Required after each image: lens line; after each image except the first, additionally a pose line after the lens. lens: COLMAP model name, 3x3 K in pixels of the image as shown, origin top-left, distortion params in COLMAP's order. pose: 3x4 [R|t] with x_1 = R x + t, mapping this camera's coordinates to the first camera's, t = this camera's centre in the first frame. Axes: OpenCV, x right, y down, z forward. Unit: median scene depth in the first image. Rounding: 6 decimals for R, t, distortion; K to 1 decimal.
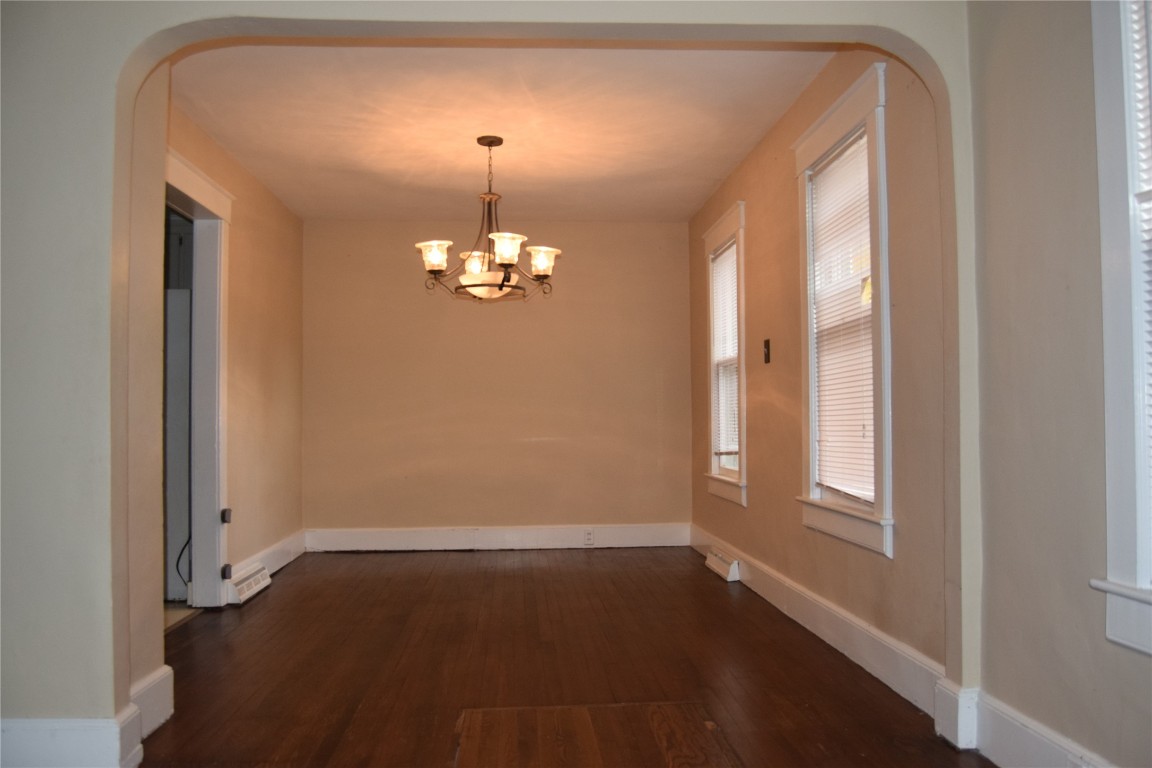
lens RADIAL K [[904.8, 0, 575.9], [0, 904.8, 384.9], [0, 0, 1]] dist [-0.073998, 0.019442]
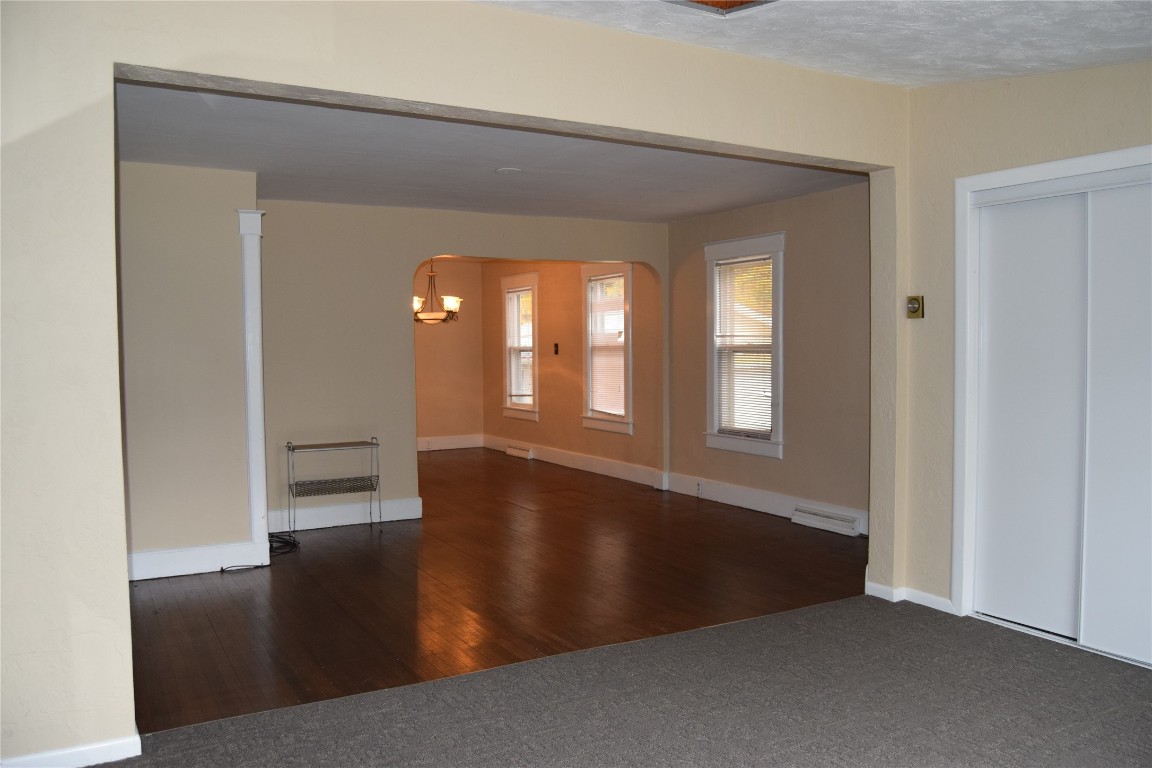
lens RADIAL K [[904.8, 0, 578.2], [0, 904.8, 384.3], [0, 0, 1]] dist [-0.073998, 0.019442]
pose [[0.898470, -0.022683, 0.438450, -0.691766], [-0.012159, 0.996996, 0.076495, -0.119413], [-0.438867, -0.074059, 0.895495, -0.966932]]
